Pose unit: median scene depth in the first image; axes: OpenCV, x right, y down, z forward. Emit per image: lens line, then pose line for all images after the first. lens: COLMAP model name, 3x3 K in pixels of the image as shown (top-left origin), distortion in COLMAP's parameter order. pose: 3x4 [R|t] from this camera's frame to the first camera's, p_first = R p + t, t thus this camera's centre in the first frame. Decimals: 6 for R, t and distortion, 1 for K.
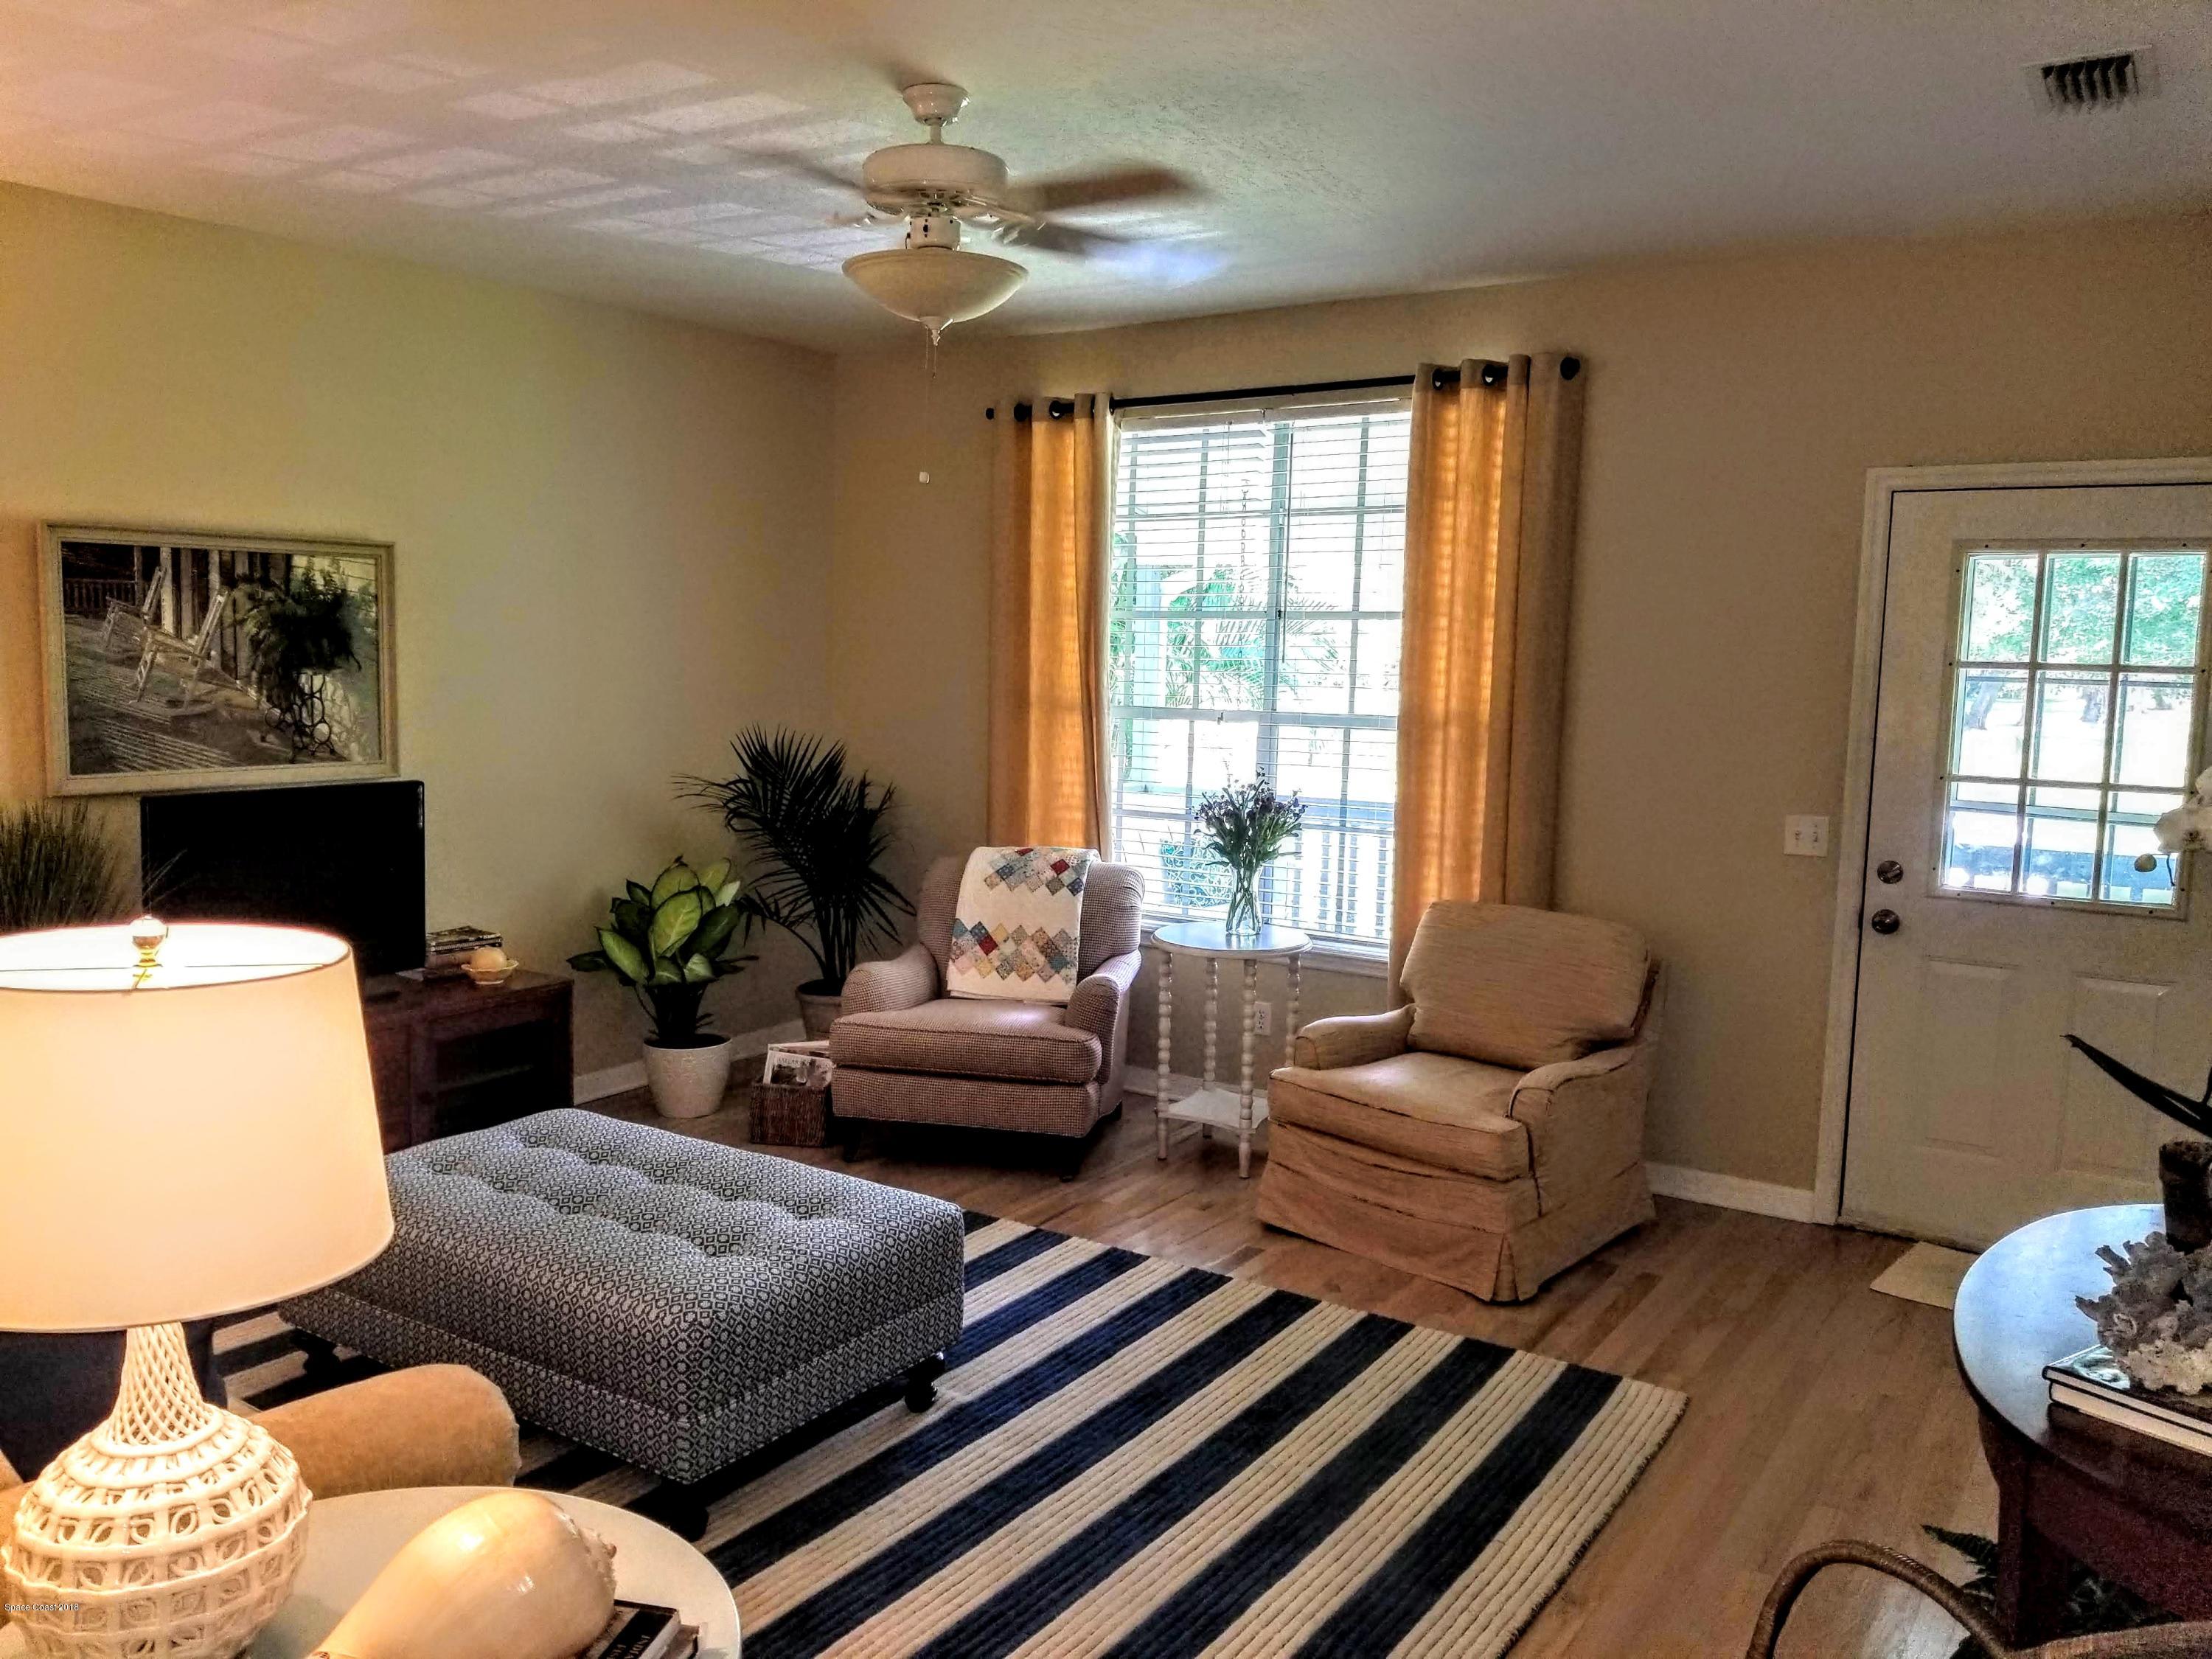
lens RADIAL K [[1761.5, 0, 1091.6], [0, 1761.5, 840.4], [0, 0, 1]] dist [0.065399, -0.106826]
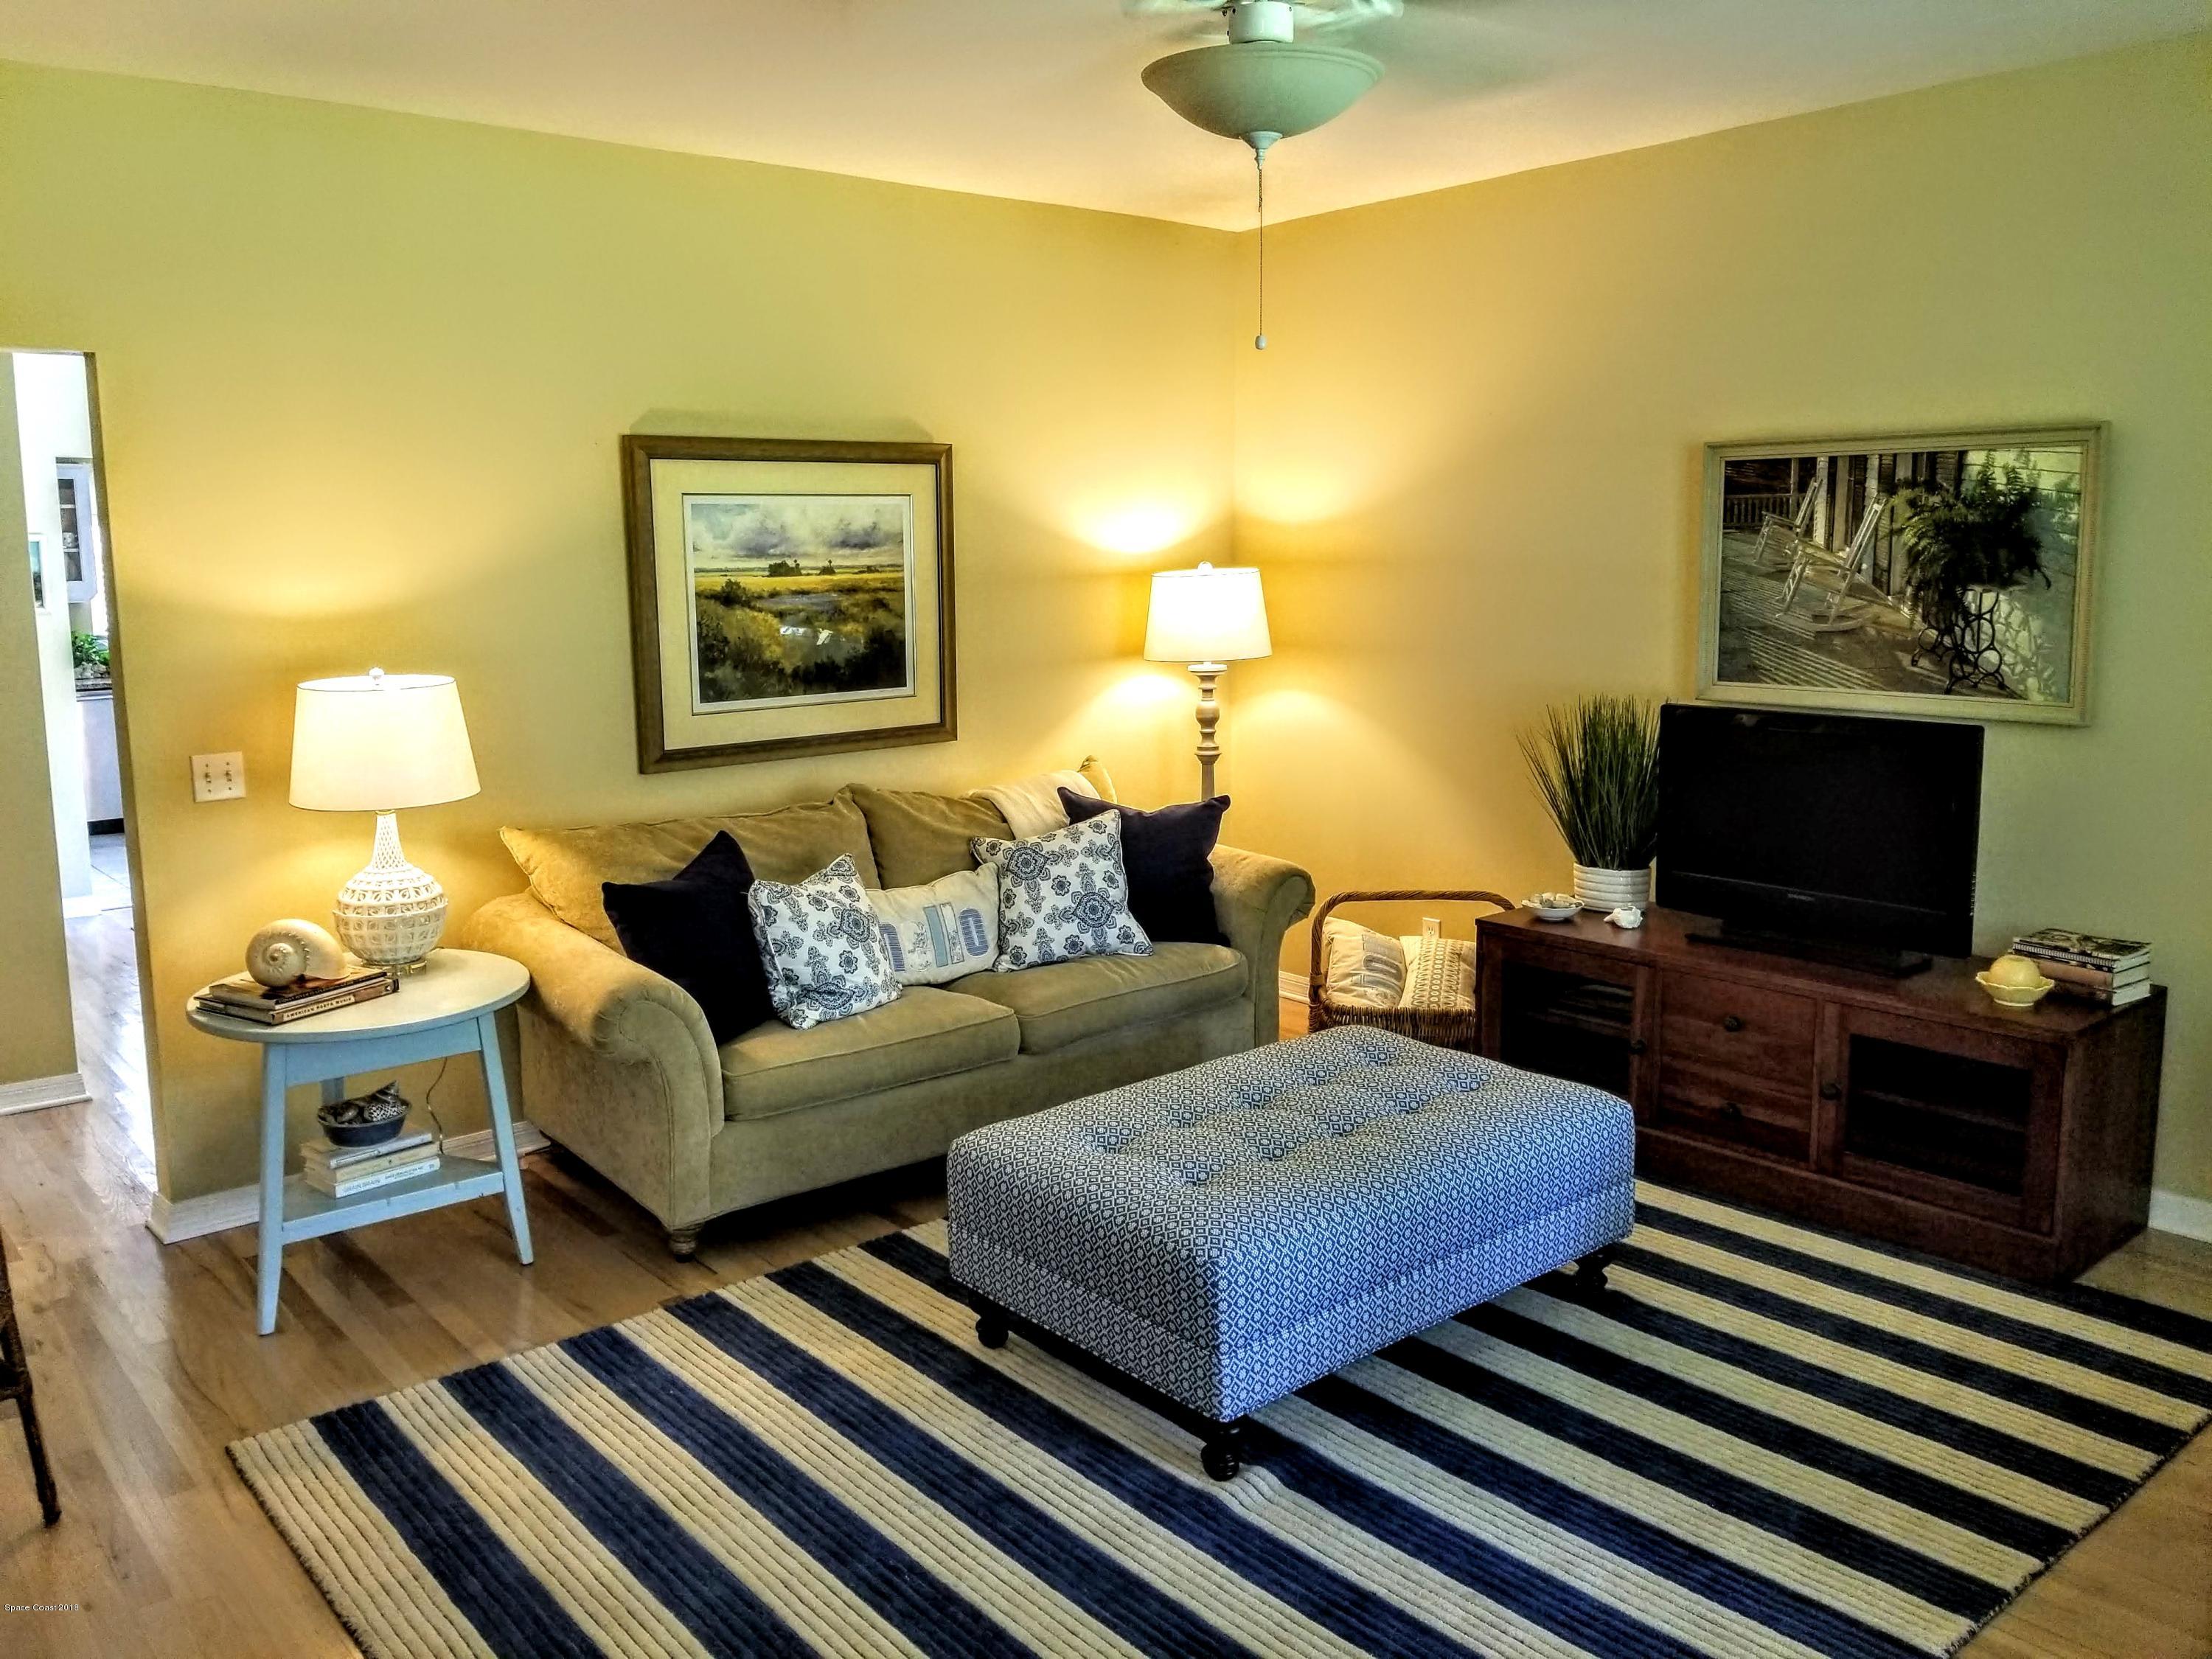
lens RADIAL K [[1761.5, 0, 1096.8], [0, 1761.5, 827.7], [0, 0, 1]] dist [0.065399, -0.106826]
pose [[-0.297316, 0.135973, -0.945047, 0.522732], [-0.106388, 0.978925, 0.174318, -0.089954], [0.948833, 0.152370, -0.276584, 0.889152]]
